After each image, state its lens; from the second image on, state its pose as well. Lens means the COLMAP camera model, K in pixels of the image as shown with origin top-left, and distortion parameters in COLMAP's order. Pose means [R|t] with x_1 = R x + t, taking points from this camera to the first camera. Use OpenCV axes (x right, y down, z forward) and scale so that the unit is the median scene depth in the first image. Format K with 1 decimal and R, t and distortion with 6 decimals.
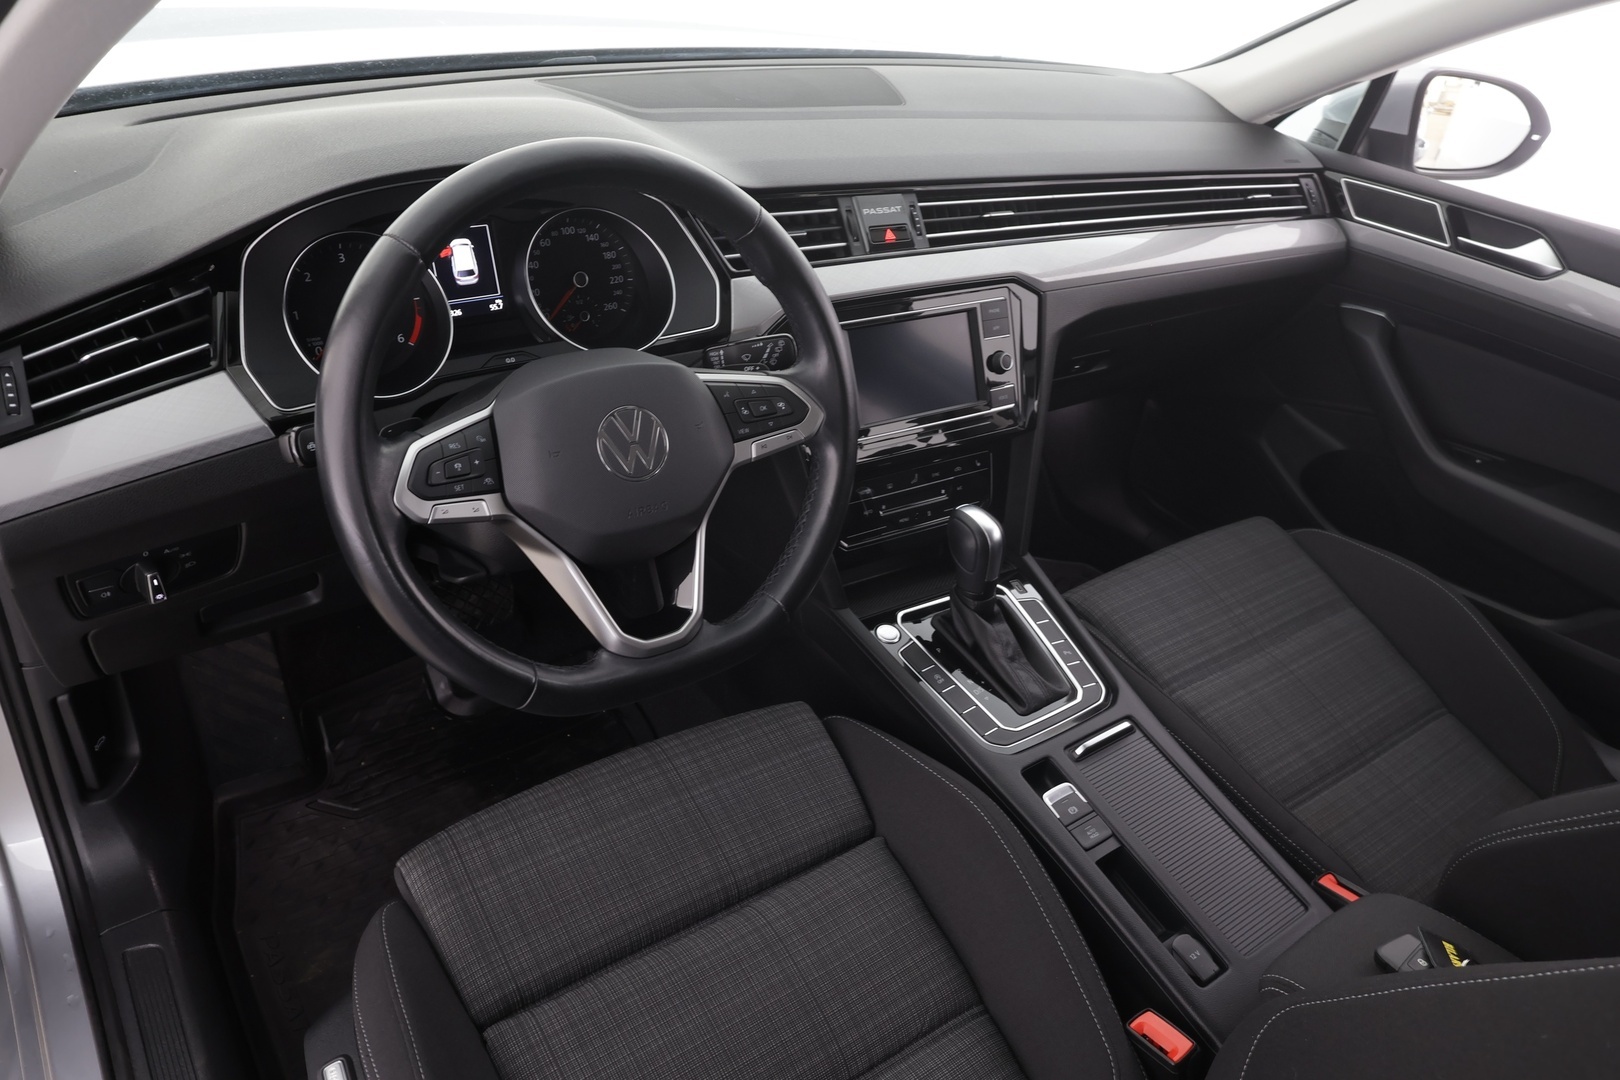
lens RADIAL K [[1118.9, 0, 806.6], [0, 1118.9, 540.3], [0, 0, 1]] dist [0.003364, 0.005395]
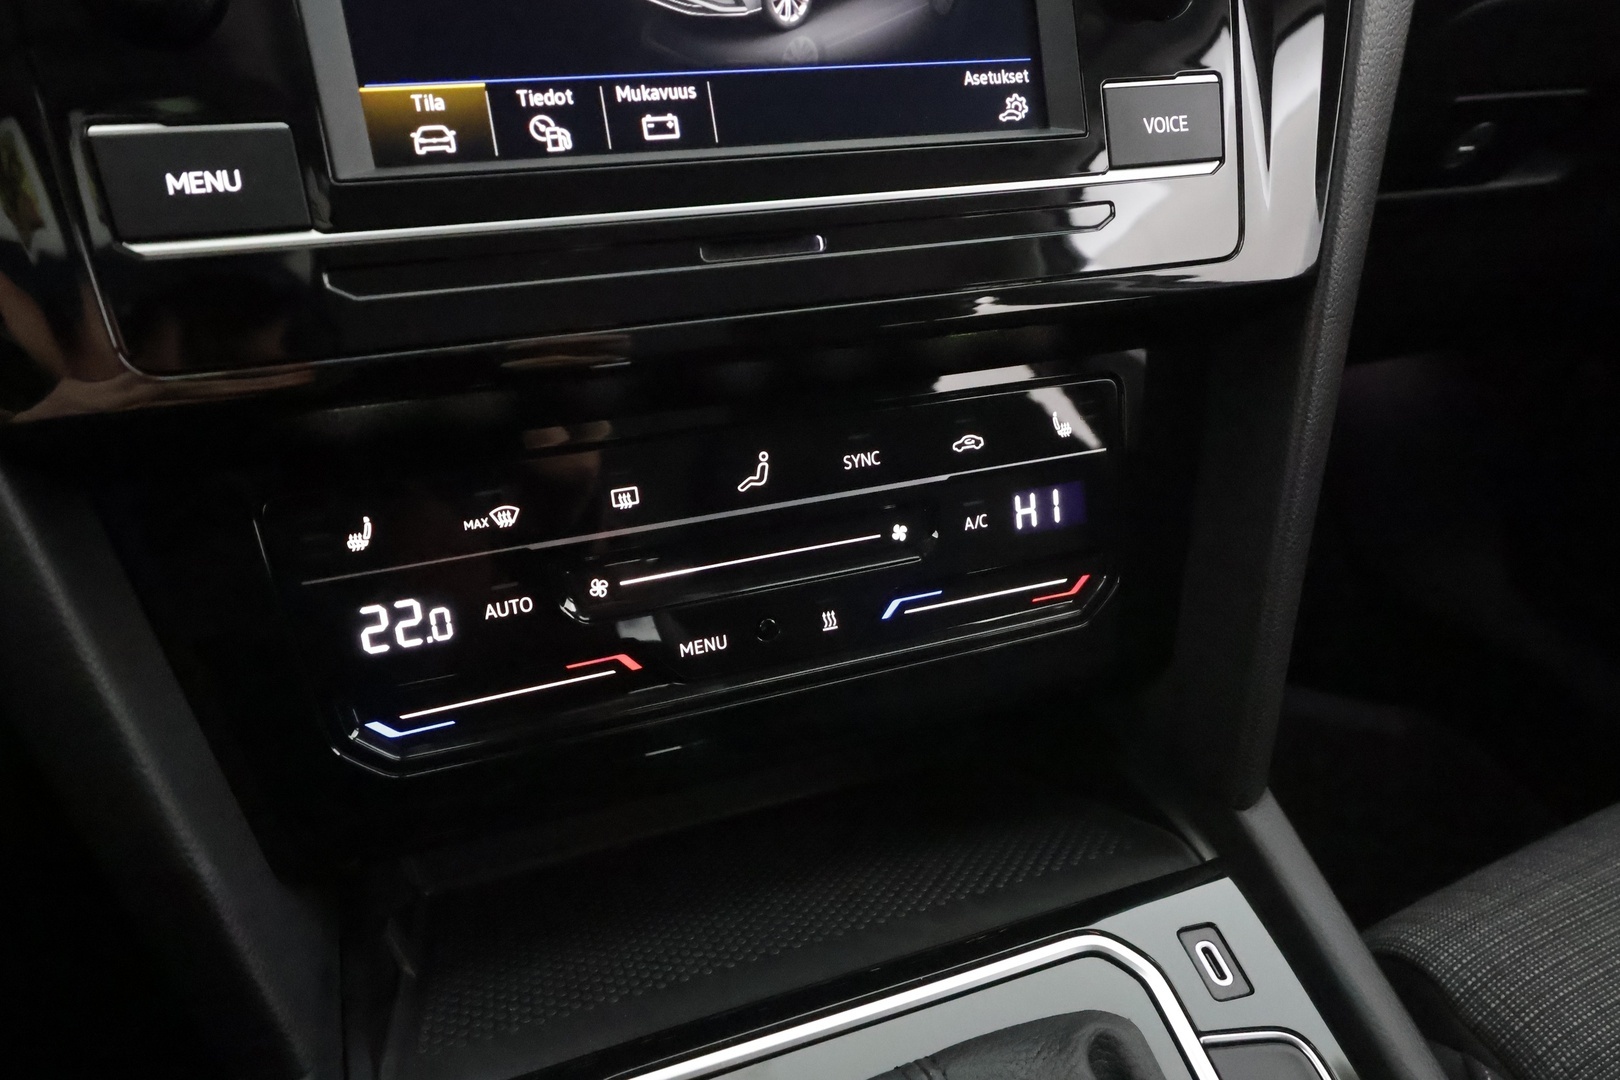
lens RADIAL K [[1151.9, 0, 814.4], [0, 1151.9, 549.6], [0, 0, 1]] dist [0.000017, 0.009978]
pose [[0.977802, 0.038991, -0.205870, 0.168823], [-0.047217, 0.998264, -0.035195, -0.033135], [0.204141, 0.044134, 0.977946, 0.816034]]
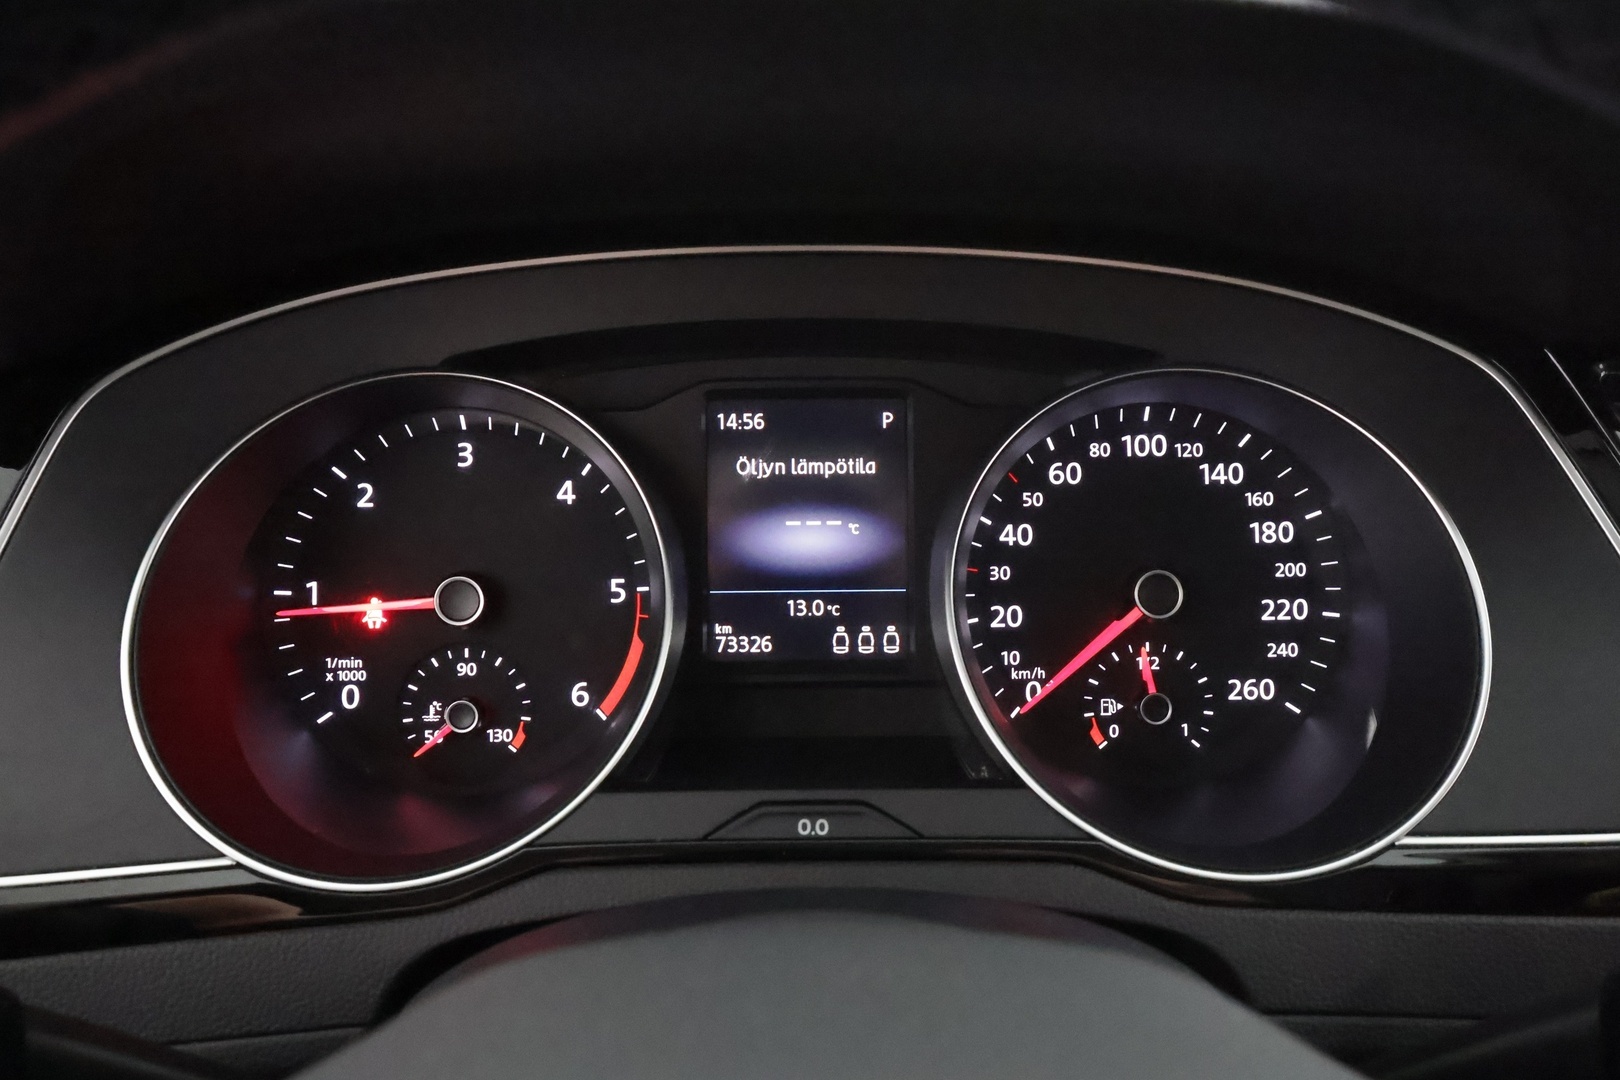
lens RADIAL K [[1287.1, 0, 811.8], [0, 1287.1, 548.3], [0, 0, 1]] dist [0.002874, 0.016169]
pose [[0.822167, 0.085301, -0.562819, -0.072986], [-0.241613, 0.947522, -0.209342, -0.134147], [0.515426, 0.308099, 0.799632, 0.603425]]
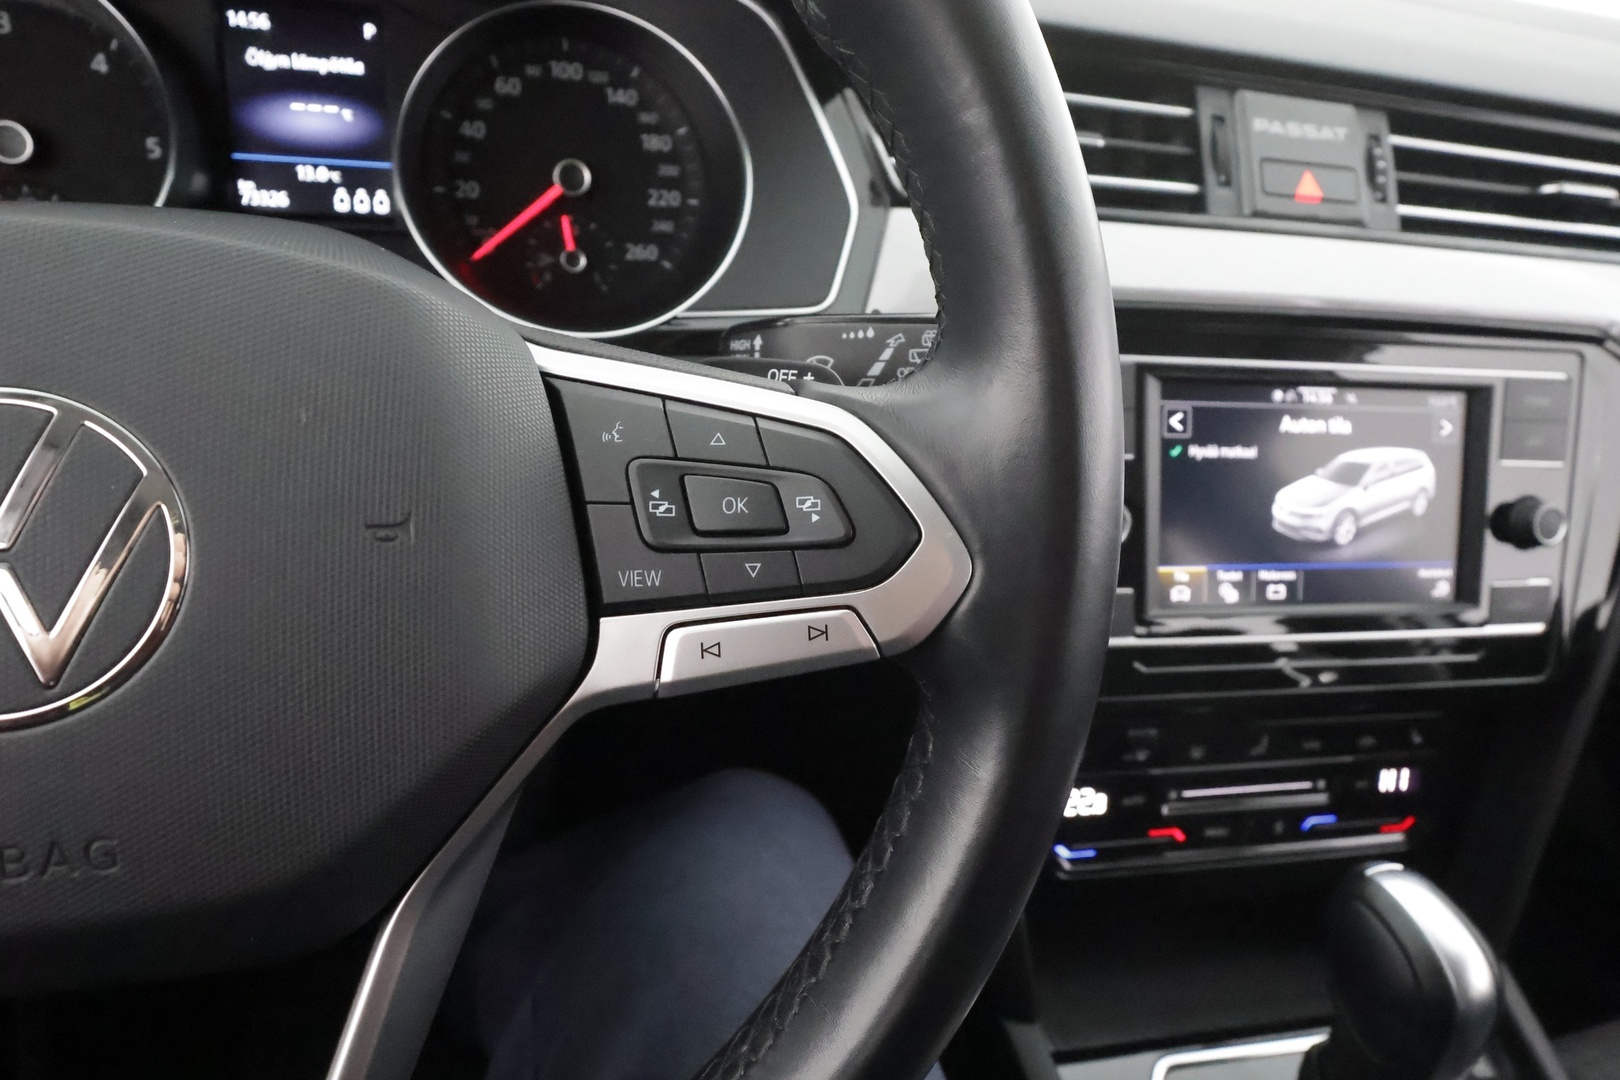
lens RADIAL K [[1007.7, 0, 812.9], [0, 1007.7, 552.5], [0, 0, 1]] dist [0.005953, -0.002776]
pose [[0.935346, 0.187572, -0.299907, 0.039446], [-0.212101, 0.975909, -0.051128, -0.076237], [0.283092, 0.111433, 0.952597, 0.598593]]
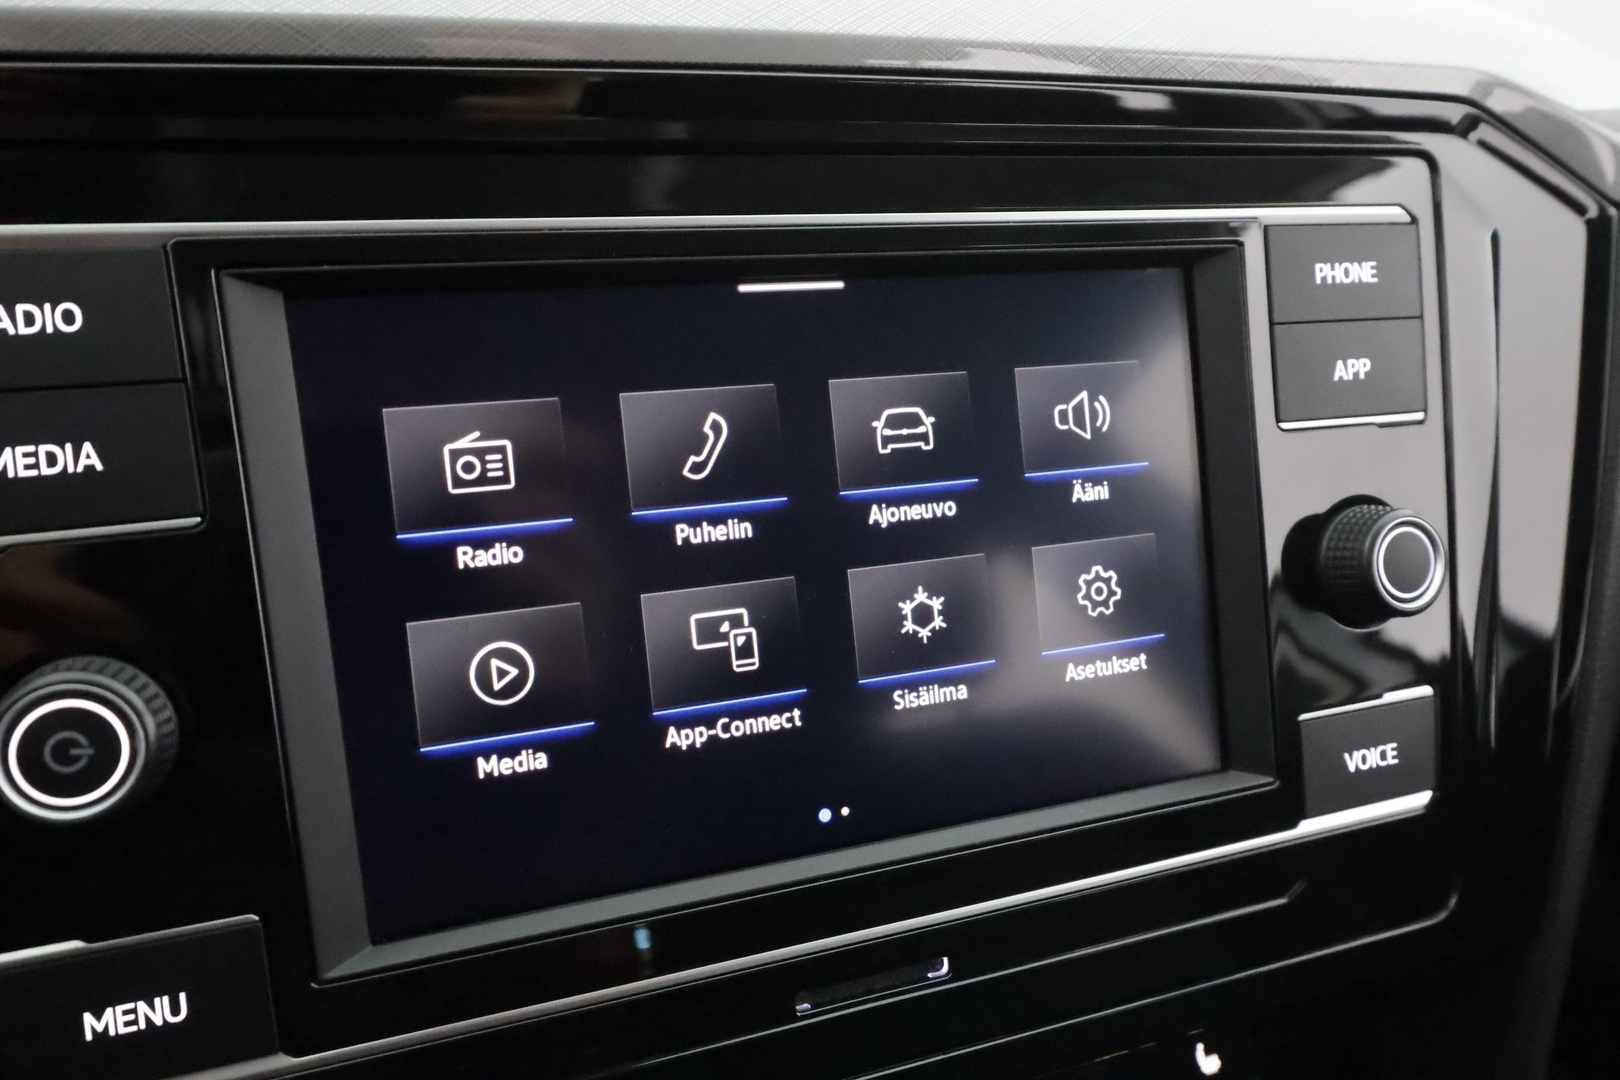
lens RADIAL K [[1287.1, 0, 810.5], [0, 1287.1, 546.3], [0, 0, 1]] dist [0.002874, 0.016169]
pose [[0.980685, 0.071881, -0.181906, 0.132079], [-0.091666, 0.990469, -0.102799, -0.141034], [0.172783, 0.117488, 0.977928, 0.835519]]
